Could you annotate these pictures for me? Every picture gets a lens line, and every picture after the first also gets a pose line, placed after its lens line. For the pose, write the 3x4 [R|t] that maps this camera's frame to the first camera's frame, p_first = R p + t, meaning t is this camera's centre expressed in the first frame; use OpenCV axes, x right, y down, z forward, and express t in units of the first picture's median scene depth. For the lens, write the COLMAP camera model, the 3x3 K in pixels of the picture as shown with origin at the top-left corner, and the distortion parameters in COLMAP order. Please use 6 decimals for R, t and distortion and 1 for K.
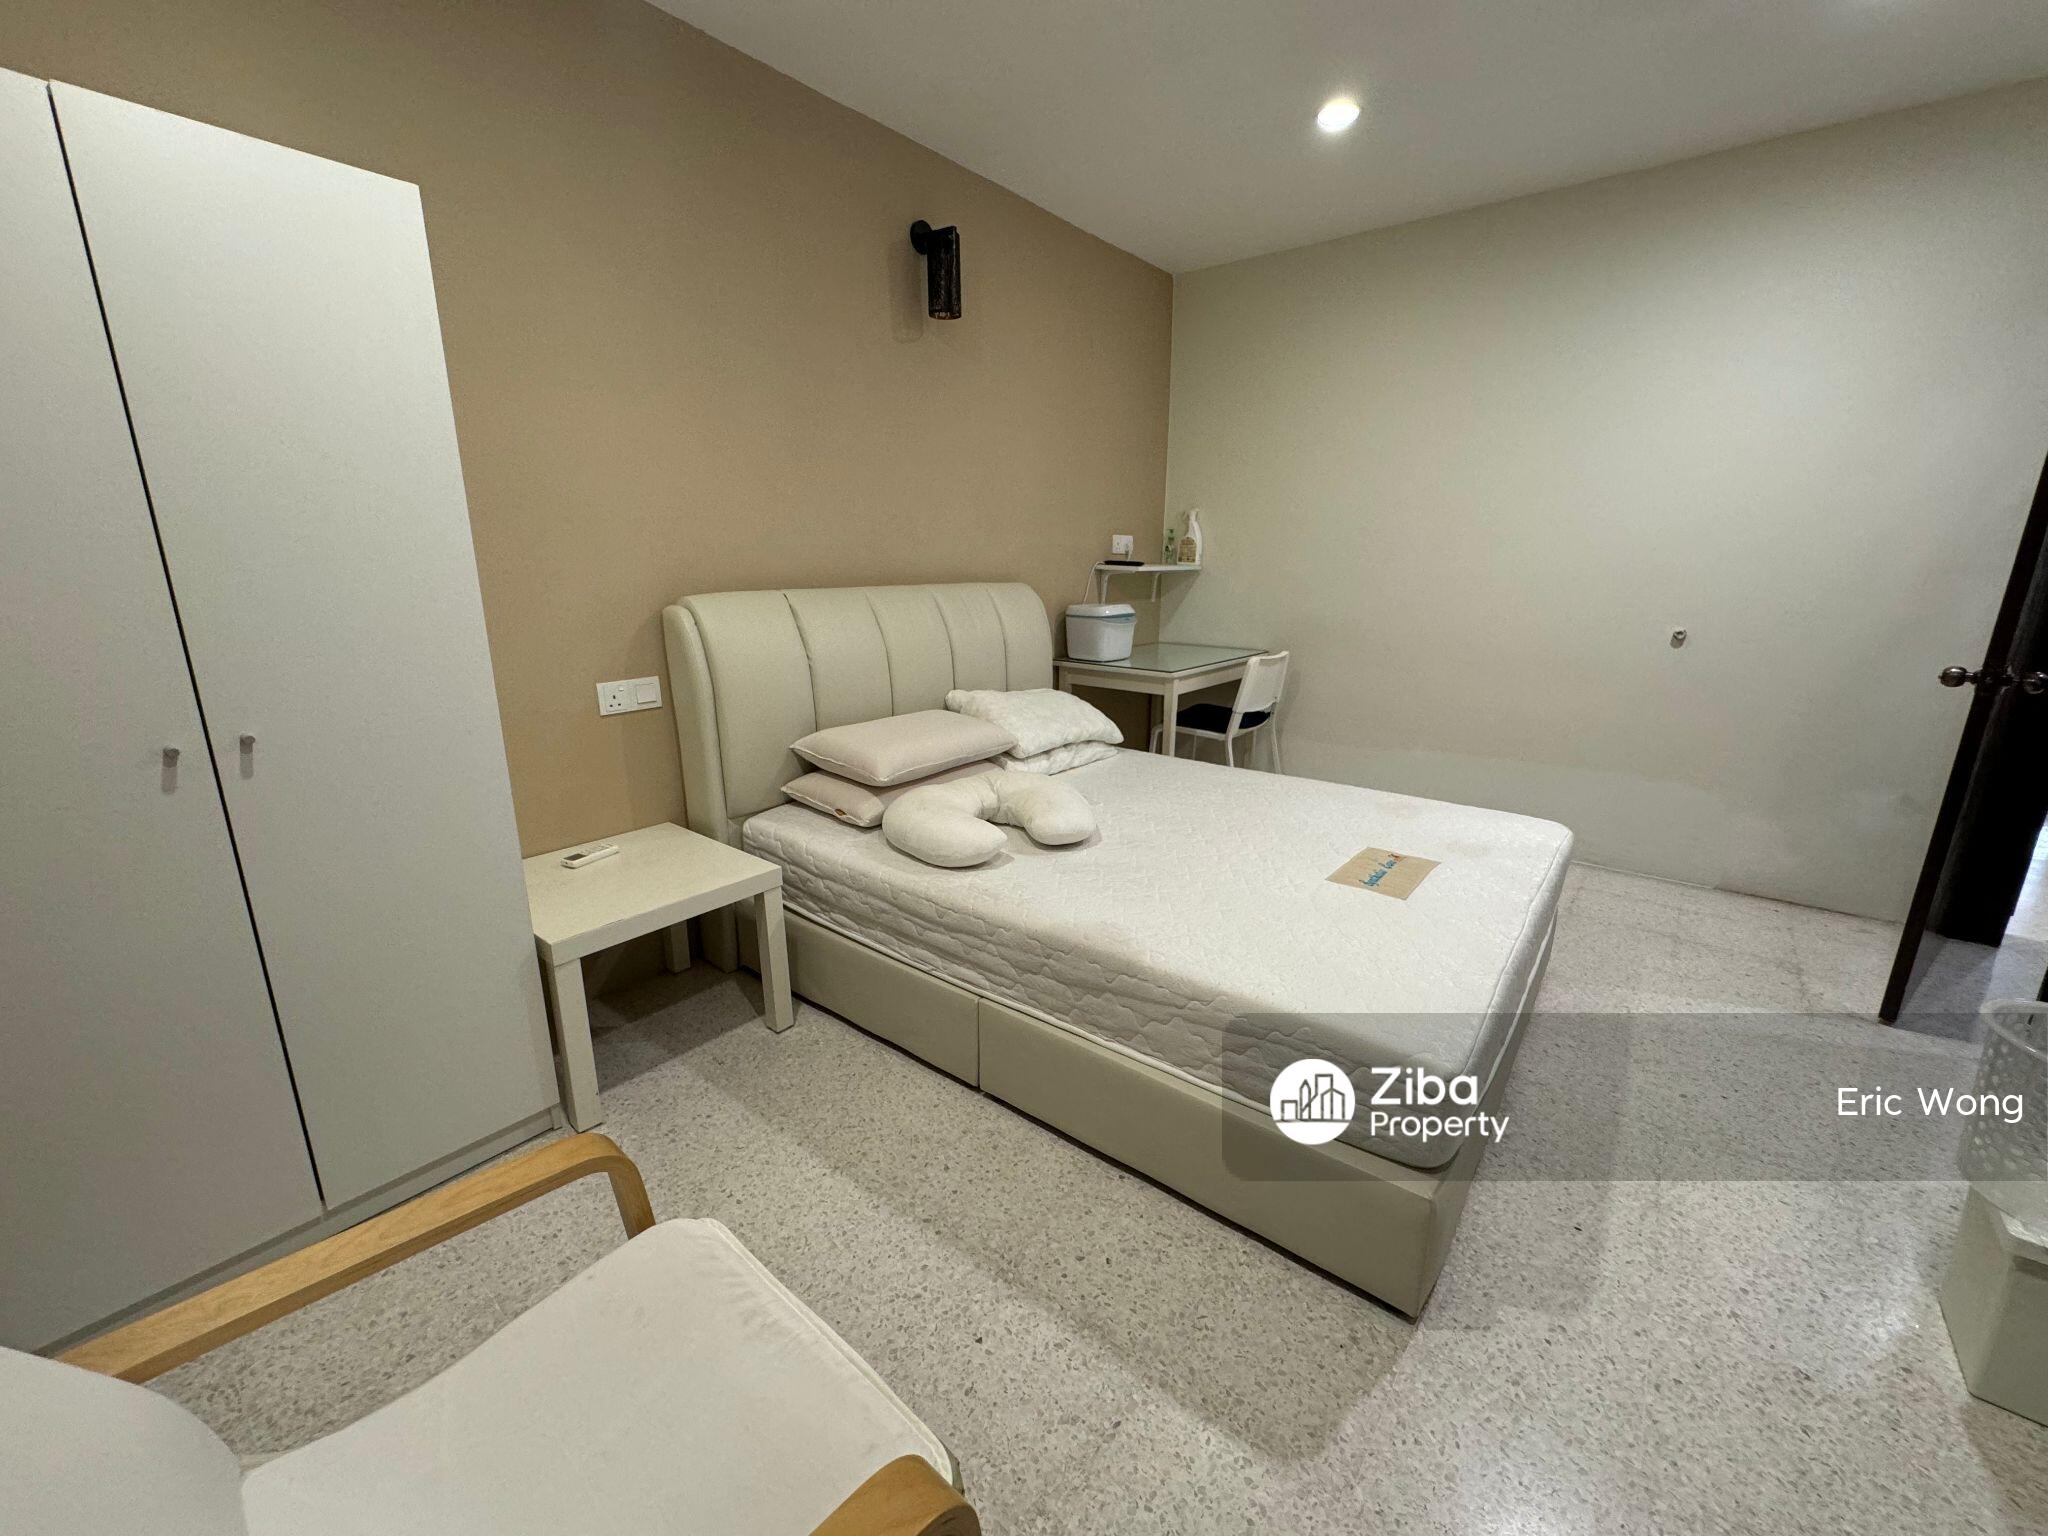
lens RADIAL K [[817.5, 0, 1023.8], [0, 817.5, 764.8], [0, 0, 1]] dist [0.001342, 0.000556]
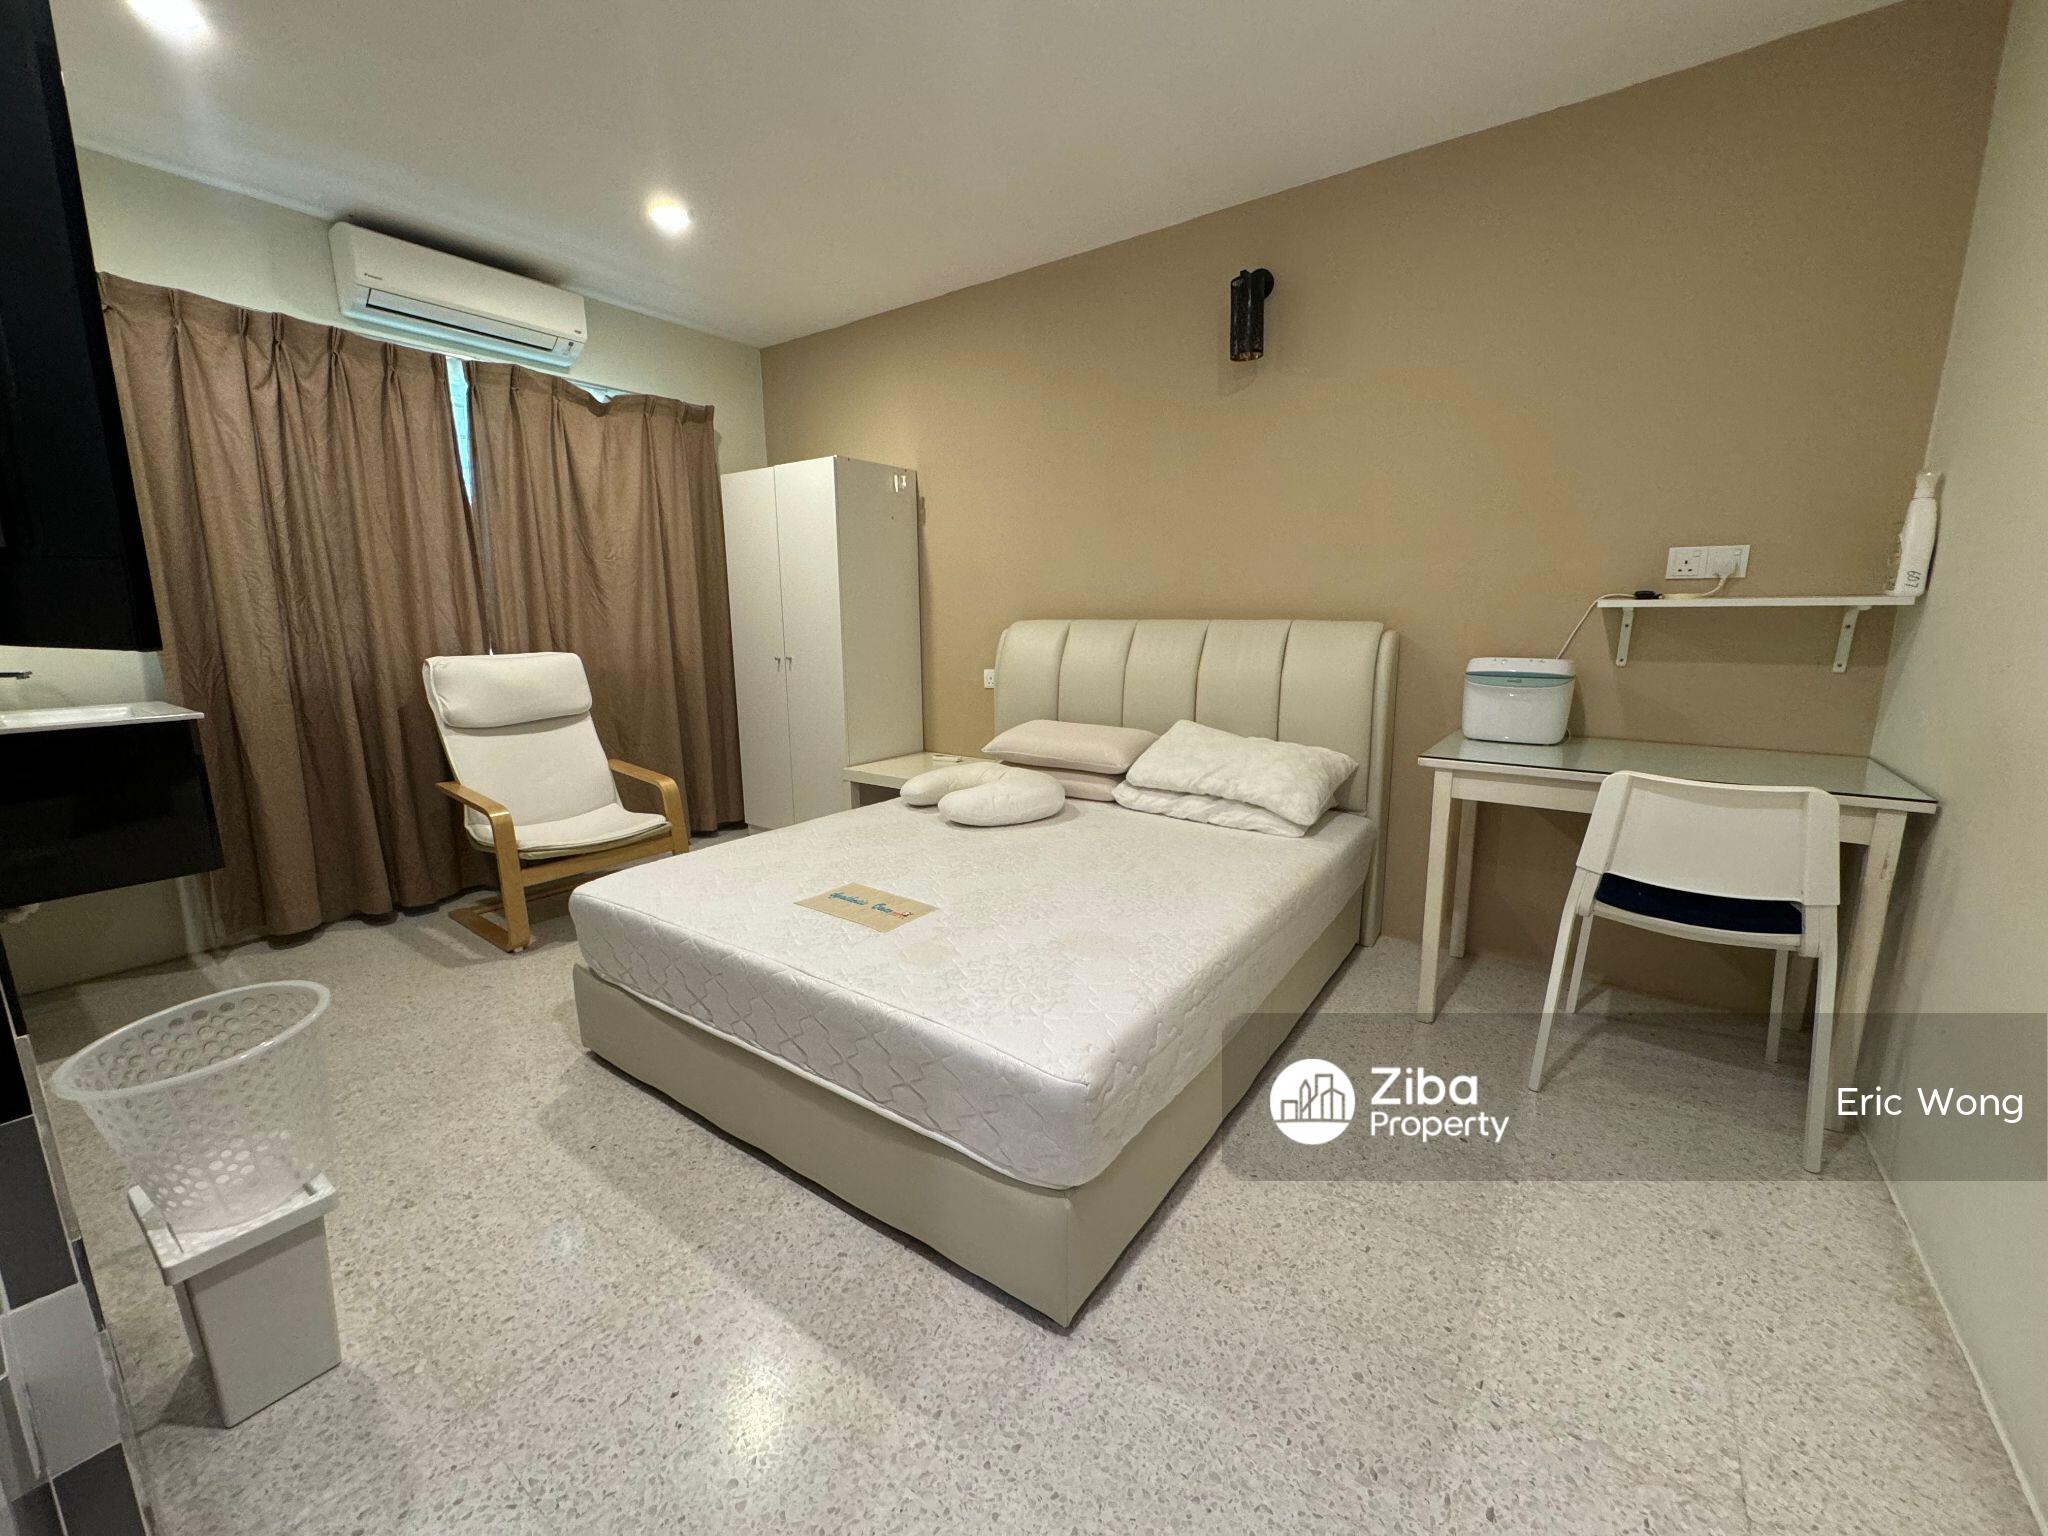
lens RADIAL K [[817.5, 0, 1024.0], [0, 817.5, 766.1], [0, 0, 1]] dist [0.001342, 0.000556]
pose [[0.051997, 0.180859, -0.982134, 1.412825], [-0.244683, 0.955795, 0.163054, -0.234888], [0.968208, 0.231833, 0.093951, 1.094508]]
